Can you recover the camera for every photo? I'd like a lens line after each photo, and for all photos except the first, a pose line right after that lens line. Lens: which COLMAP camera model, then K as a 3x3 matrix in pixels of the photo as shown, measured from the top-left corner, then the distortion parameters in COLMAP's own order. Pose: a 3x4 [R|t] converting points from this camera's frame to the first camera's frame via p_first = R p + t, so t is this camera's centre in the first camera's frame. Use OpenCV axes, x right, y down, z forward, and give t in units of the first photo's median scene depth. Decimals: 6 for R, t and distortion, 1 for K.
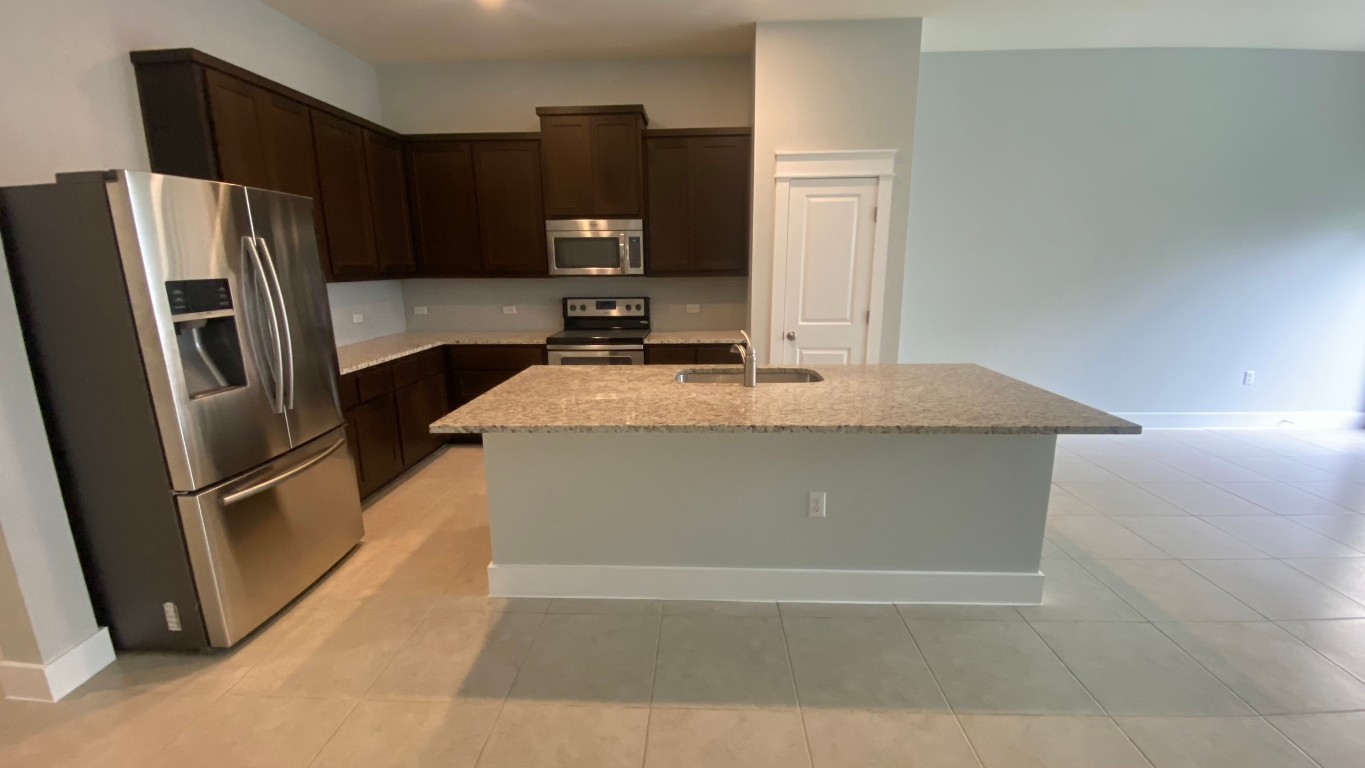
lens RADIAL K [[550.6, 0, 684.5], [0, 550.6, 384.1], [0, 0, 1]] dist [0.049829, -0.034339]
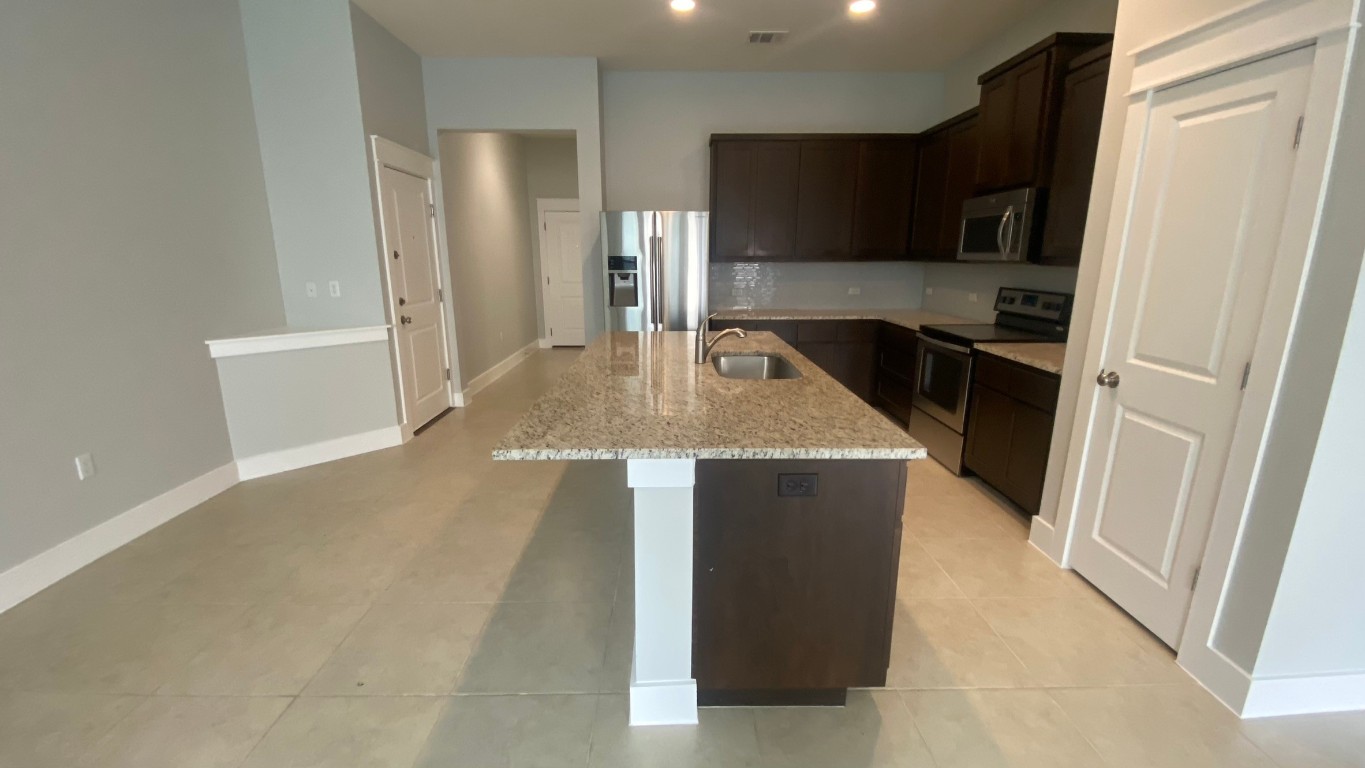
lens RADIAL K [[550.6, 0, 684.5], [0, 550.6, 384.1], [0, 0, 1]] dist [0.049829, -0.034339]
pose [[0.063937, 0.240966, -0.968425, 0.711922], [-0.213901, 0.951167, 0.222549, -0.116257], [0.974761, 0.192918, 0.112357, 0.519437]]
